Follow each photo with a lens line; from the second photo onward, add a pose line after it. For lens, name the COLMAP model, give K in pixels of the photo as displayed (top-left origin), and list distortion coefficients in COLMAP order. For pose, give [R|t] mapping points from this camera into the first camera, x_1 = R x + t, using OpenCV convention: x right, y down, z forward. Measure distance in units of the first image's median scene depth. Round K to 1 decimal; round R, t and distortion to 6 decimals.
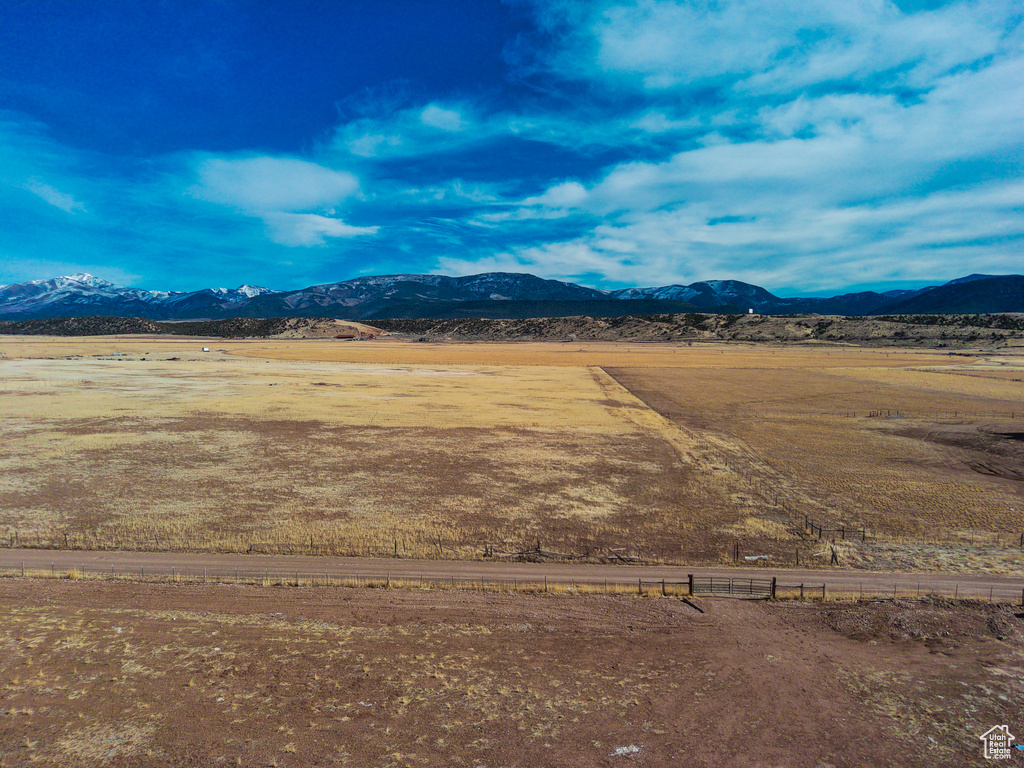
lens RADIAL K [[686.7, 0, 512.0], [0, 686.7, 384.0], [0, 0, 1]] dist [0.036052, -0.035747]
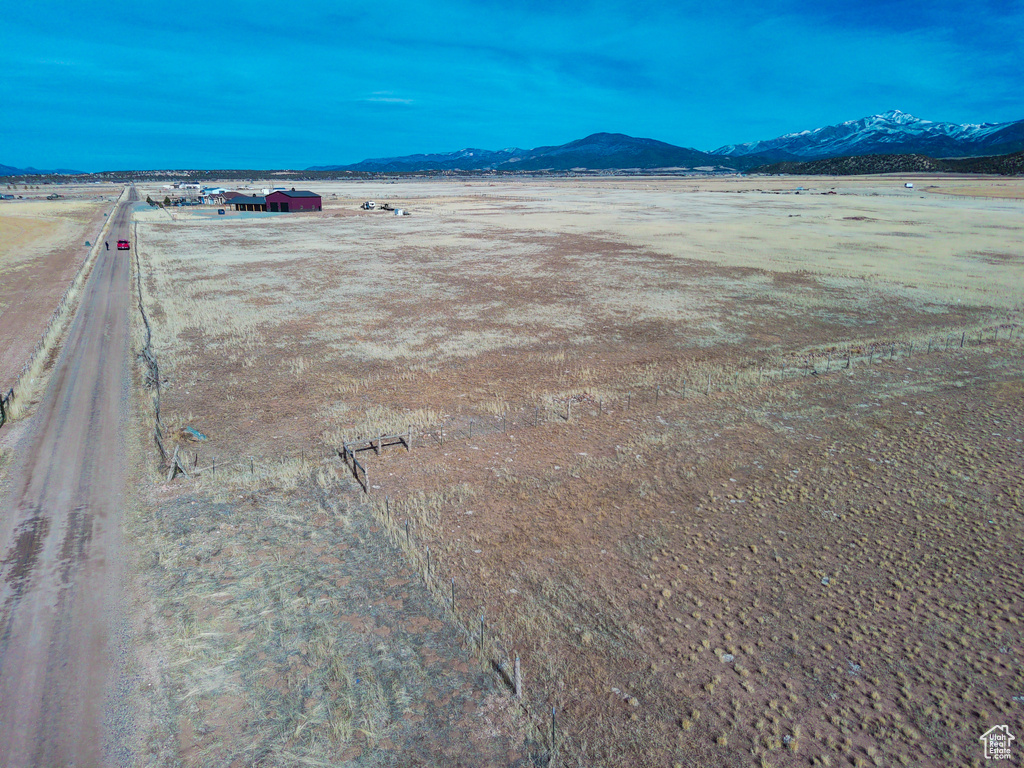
lens RADIAL K [[686.7, 0, 512.0], [0, 686.7, 384.0], [0, 0, 1]] dist [0.036052, -0.035747]
pose [[0.515641, 0.238834, -0.822844, 0.031735], [-0.051876, 0.967305, 0.248255, 0.001074], [0.855233, -0.085324, 0.511172, 0.029138]]
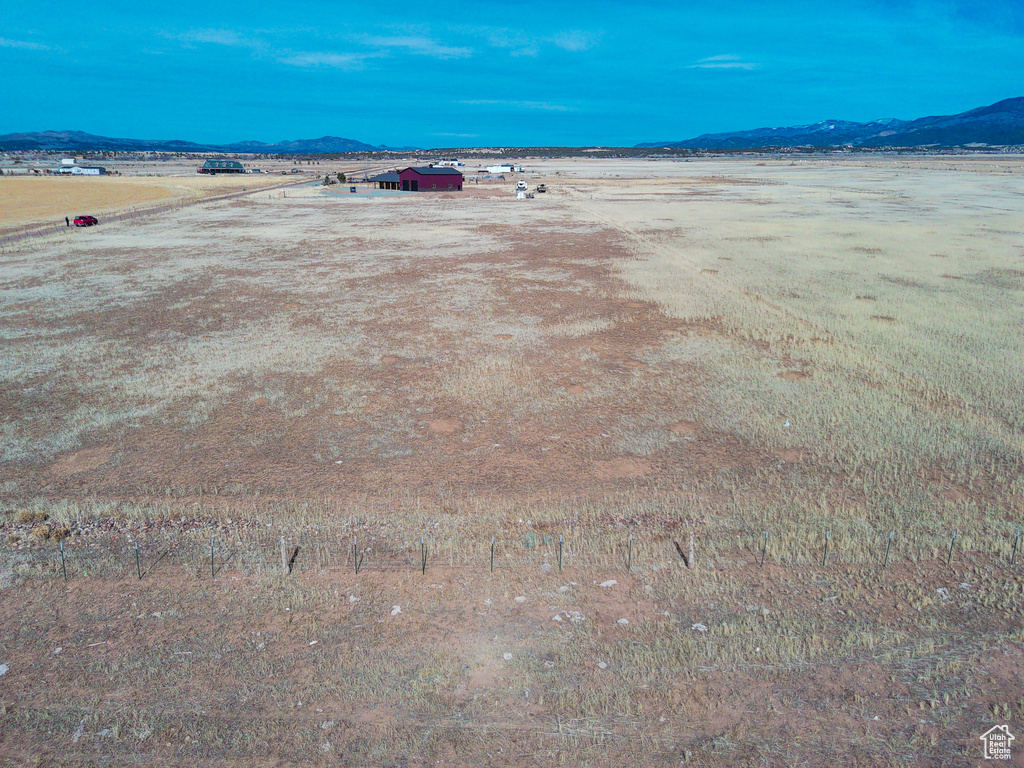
lens RADIAL K [[770.7, 0, 512.0], [0, 770.7, 384.0], [0, 0, 1]] dist [0.044419, -0.052529]
pose [[0.110072, 0.276430, -0.954710, 0.028909], [-0.069340, 0.960342, 0.270066, -0.000895], [0.991502, 0.036473, 0.124874, 0.063448]]
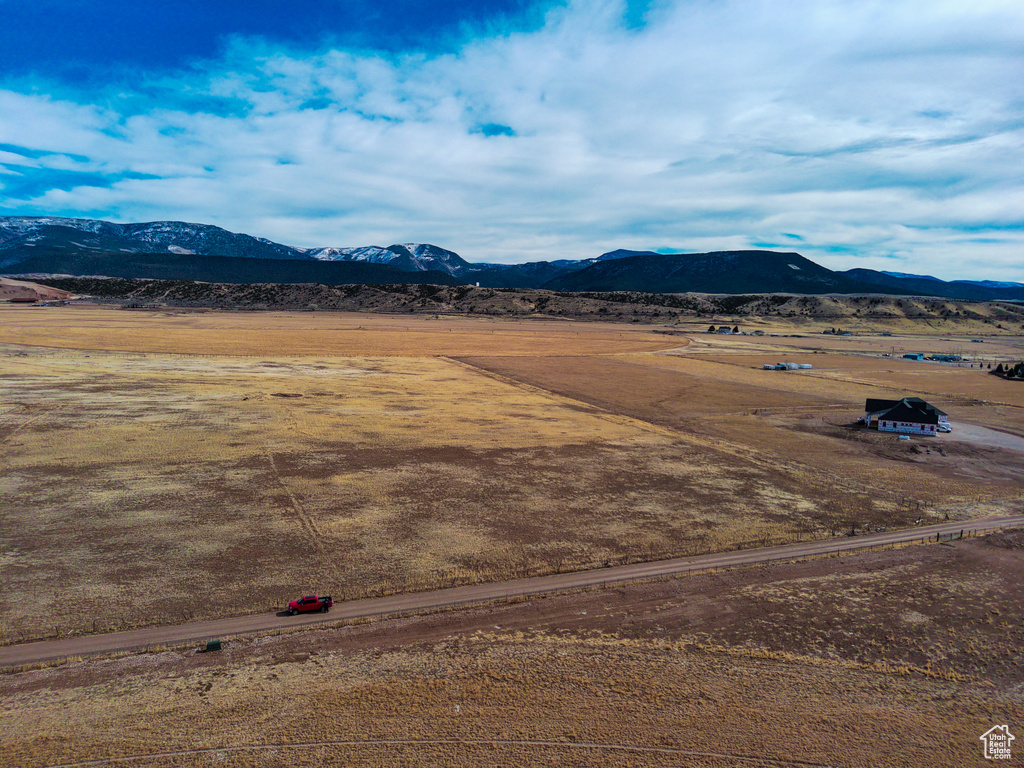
lens RADIAL K [[686.7, 0, 512.0], [0, 686.7, 384.0], [0, 0, 1]] dist [0.036052, -0.035747]
pose [[0.908090, -0.033594, 0.417426, -0.054486], [0.009902, 0.998221, 0.058794, -0.010247], [-0.418658, -0.049257, 0.906807, -0.013574]]
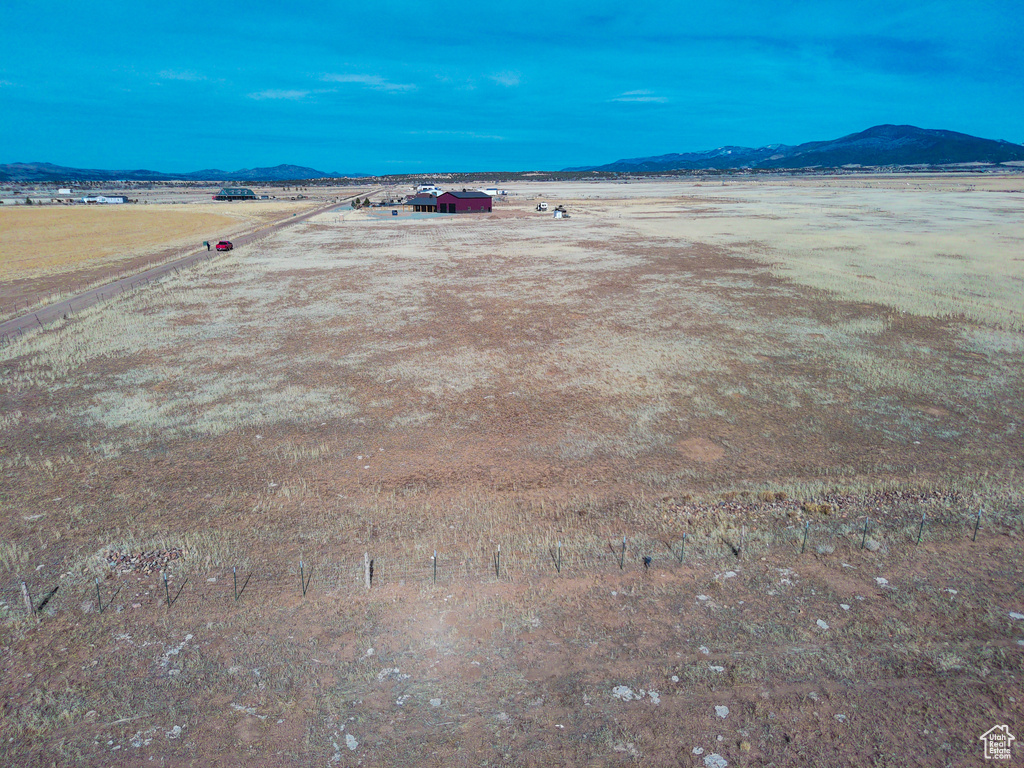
lens RADIAL K [[686.7, 0, 512.0], [0, 686.7, 384.0], [0, 0, 1]] dist [0.036052, -0.035747]
pose [[0.192742, 0.271994, -0.942799, 0.026683], [-0.055444, 0.962299, 0.266284, 0.000052], [0.979682, 0.000949, 0.200556, 0.047226]]
